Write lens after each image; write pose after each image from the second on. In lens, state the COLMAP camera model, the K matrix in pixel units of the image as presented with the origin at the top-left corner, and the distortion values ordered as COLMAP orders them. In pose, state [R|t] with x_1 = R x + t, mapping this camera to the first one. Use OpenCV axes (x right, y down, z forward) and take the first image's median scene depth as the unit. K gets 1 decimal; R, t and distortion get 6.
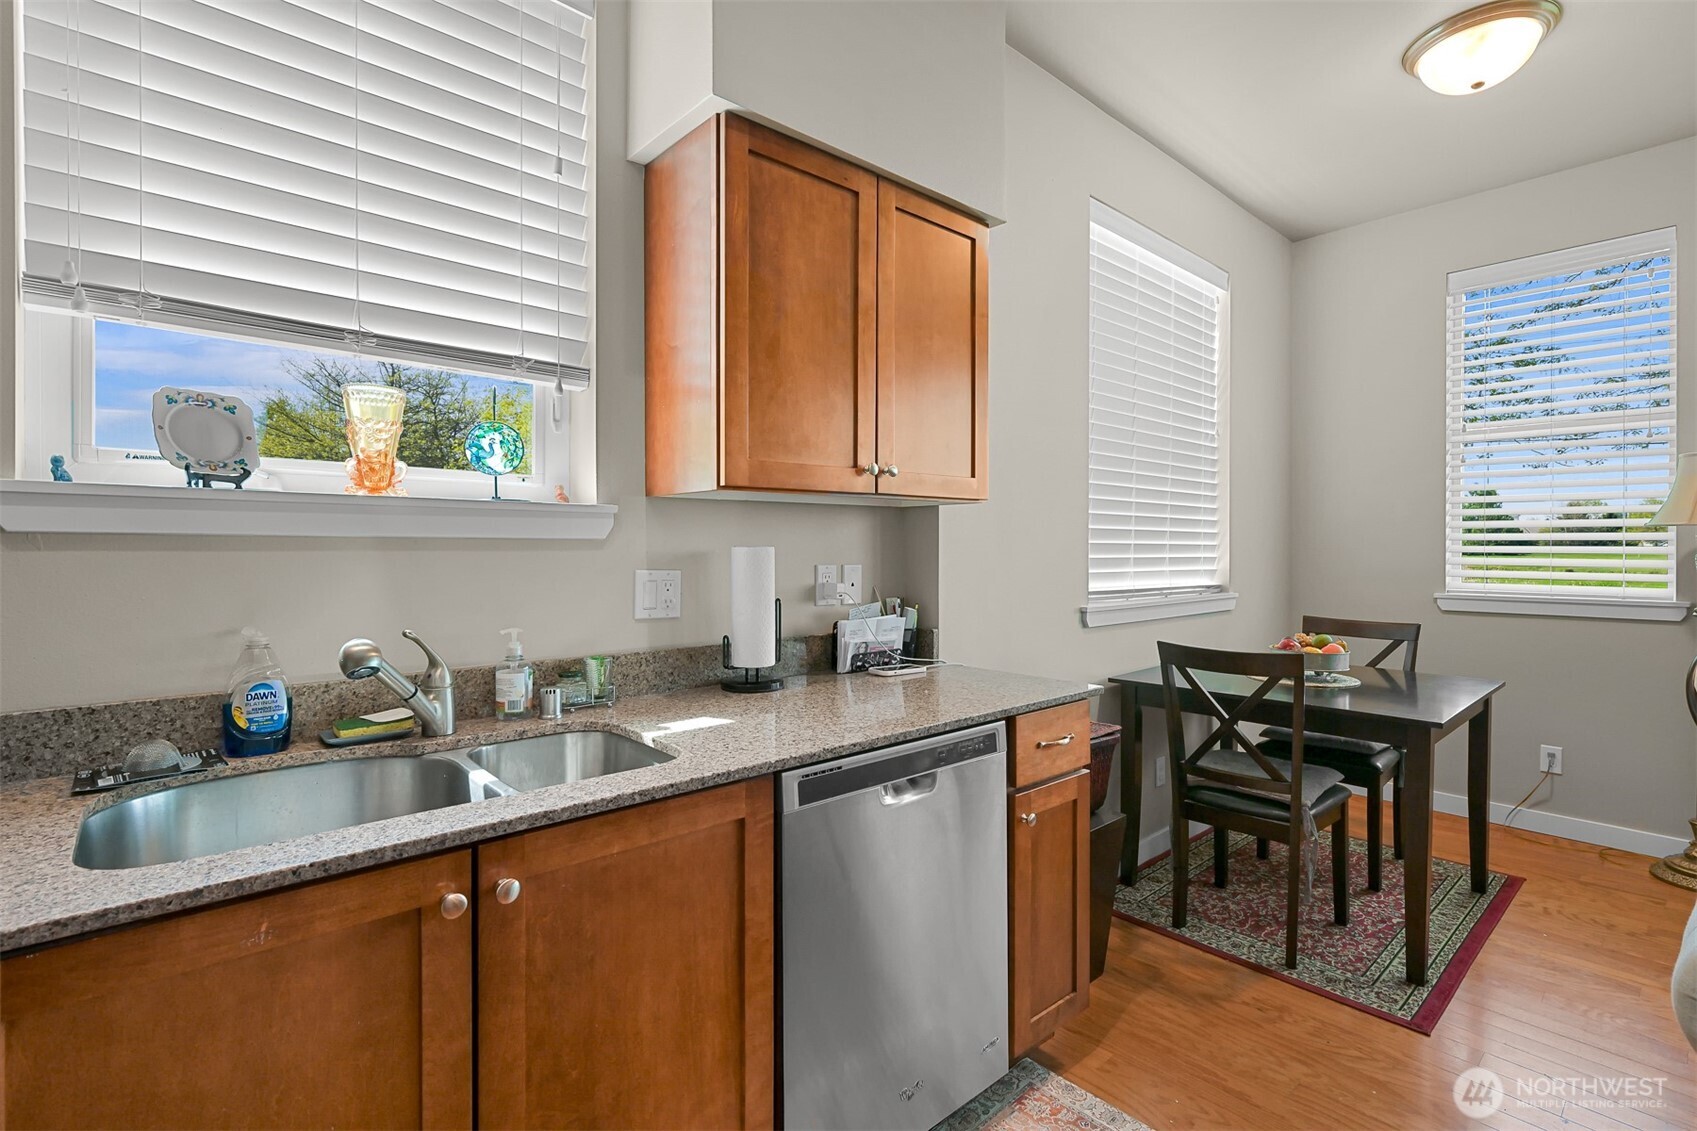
lens RADIAL K [[780.0, 0, 856.0], [0, 780.0, 551.4], [0, 0, 1]] dist [0.001023, -0.000053]
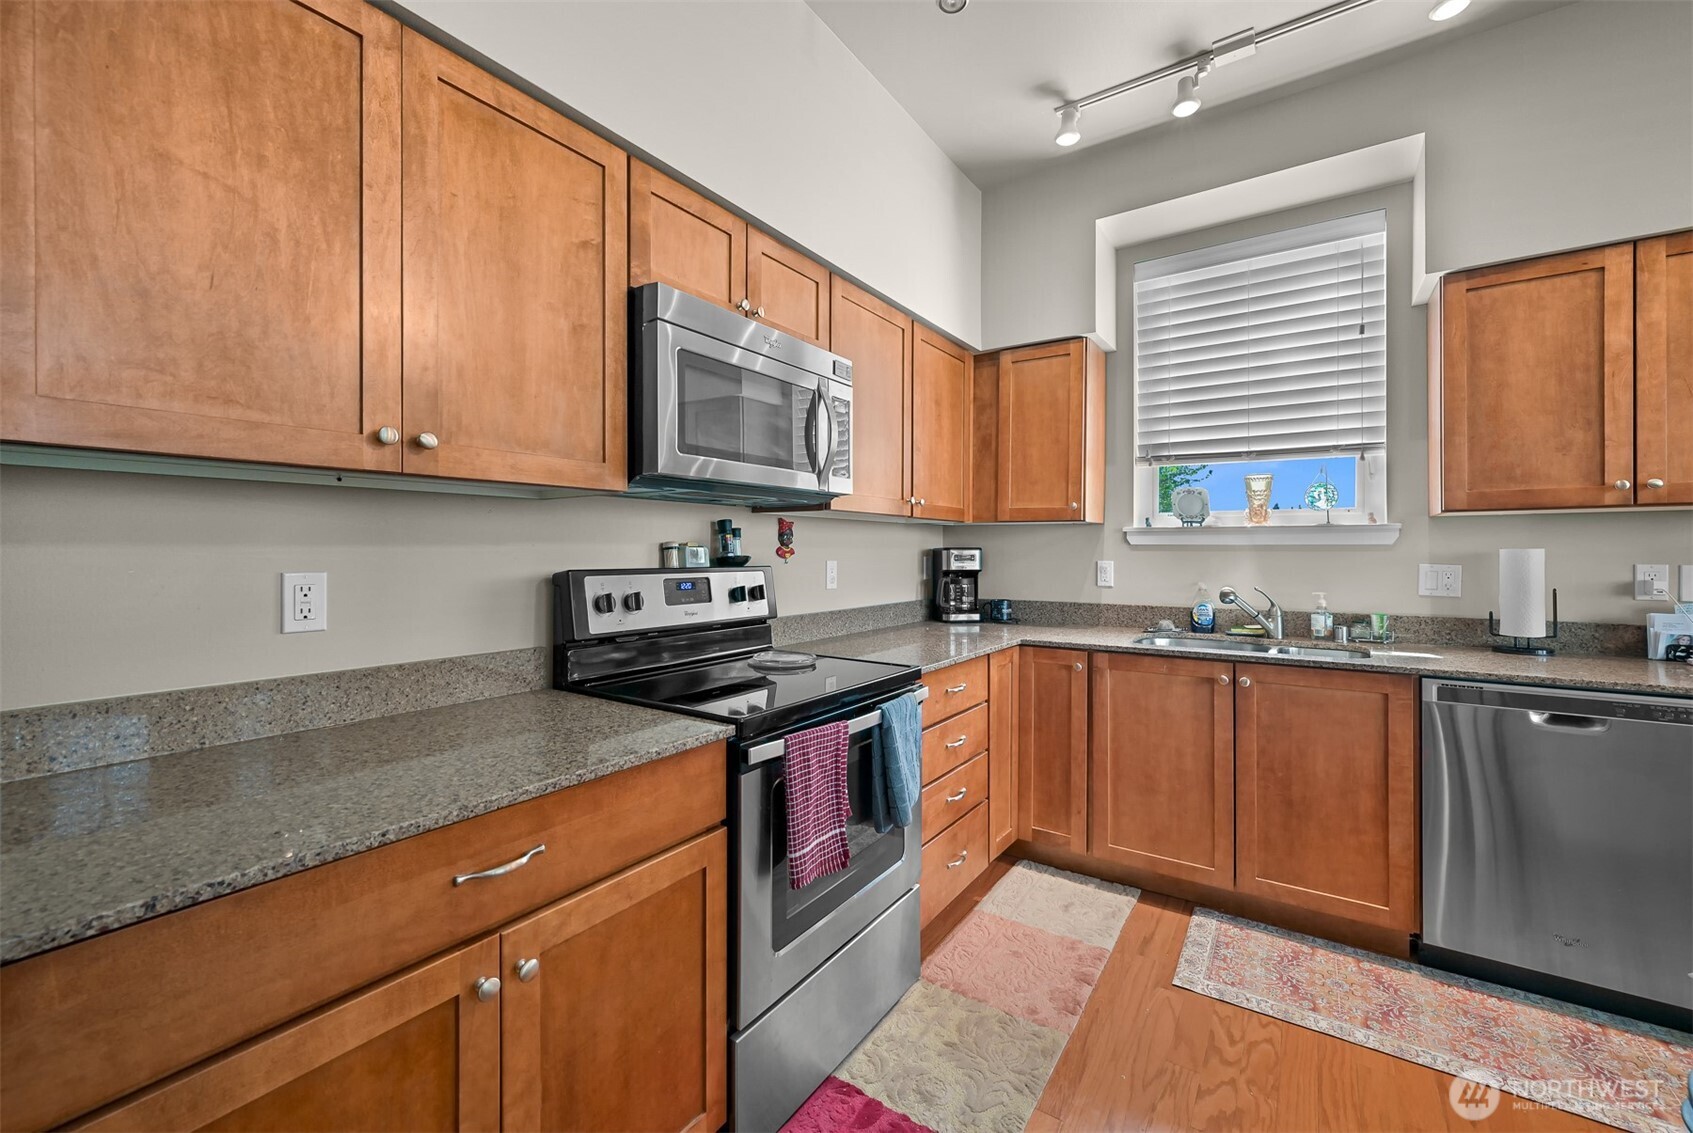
lens RADIAL K [[683.5, 0, 851.5], [0, 683.5, 549.9], [0, 0, 1]] dist [-0.000234, 0.000798]
pose [[0.242233, -0.003563, -0.970212, 0.833669], [-0.004849, 0.999976, -0.004883, 0.008343], [0.970206, 0.005888, 0.242210, -0.473268]]
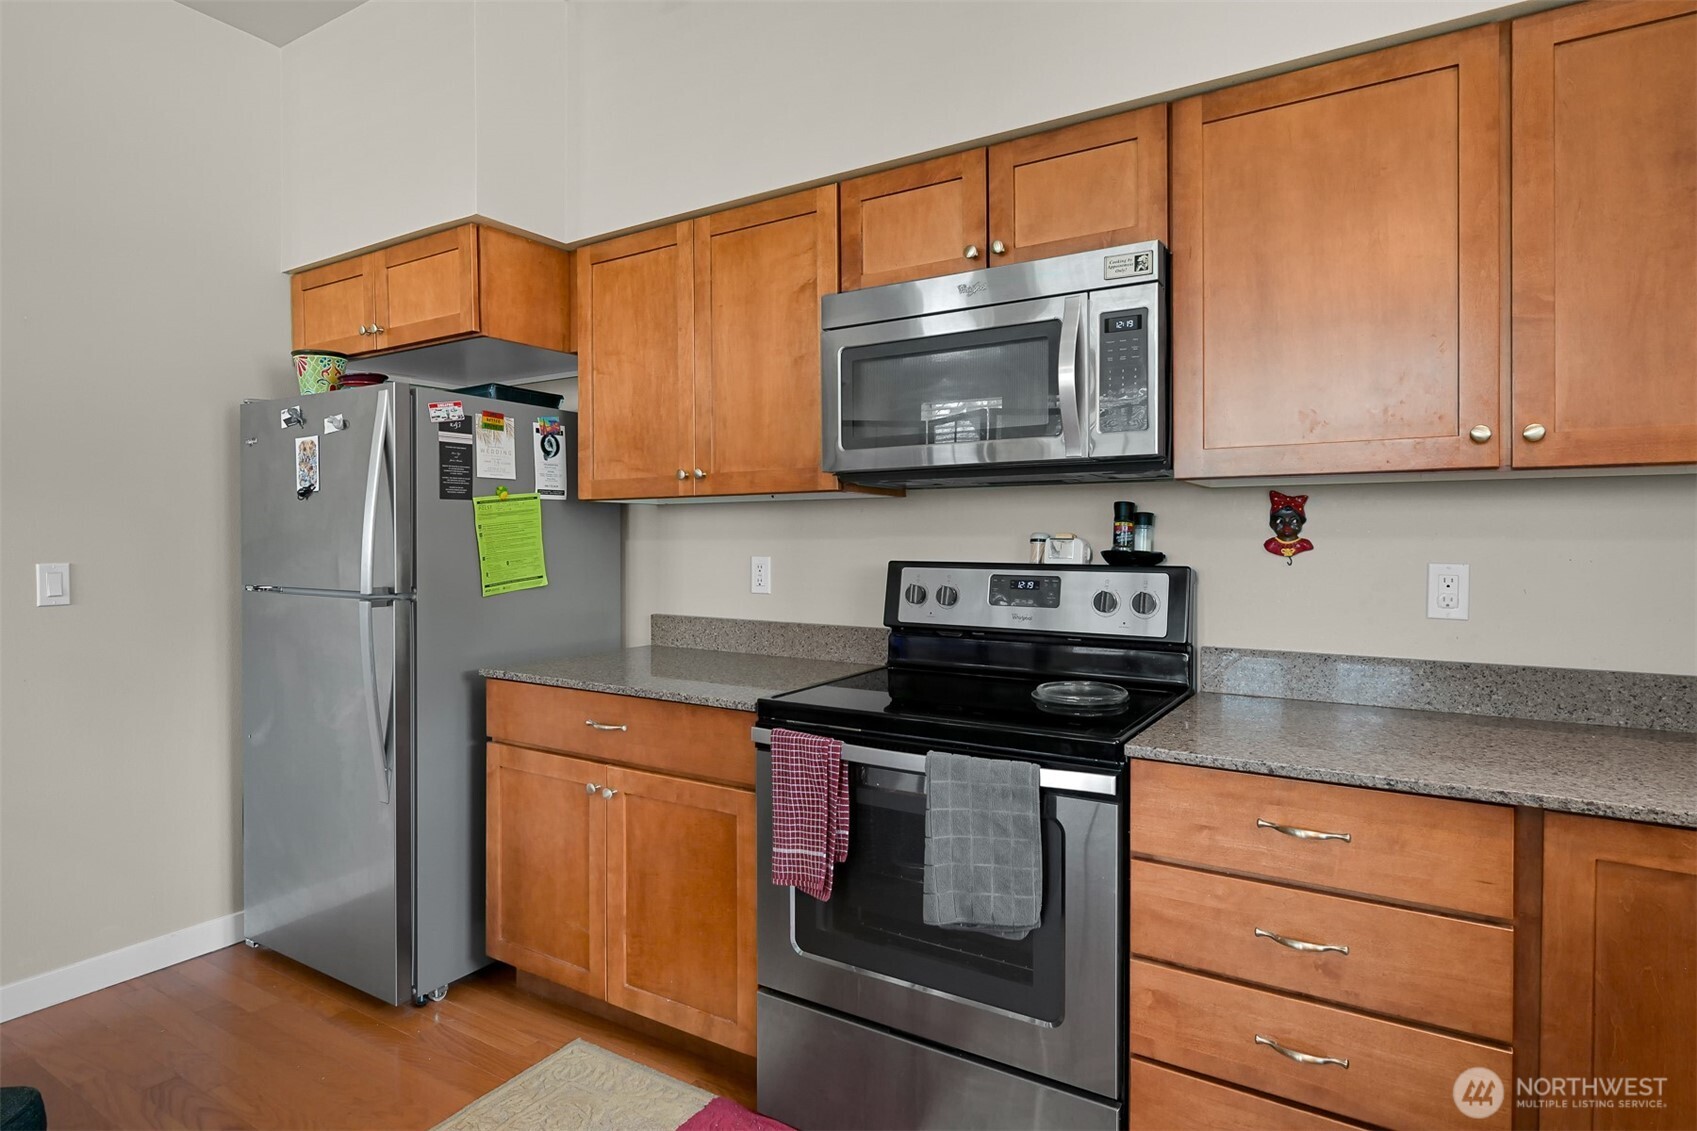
lens RADIAL K [[894.0, 0, 850.2], [0, 894.0, 555.1], [0, 0, 1]] dist [-0.001701, -0.000515]
pose [[-0.958593, 0.003368, -0.284760, 0.243880], [-0.002261, 0.999809, 0.019435, -0.002006], [0.284771, 0.019274, -0.958402, 0.704669]]
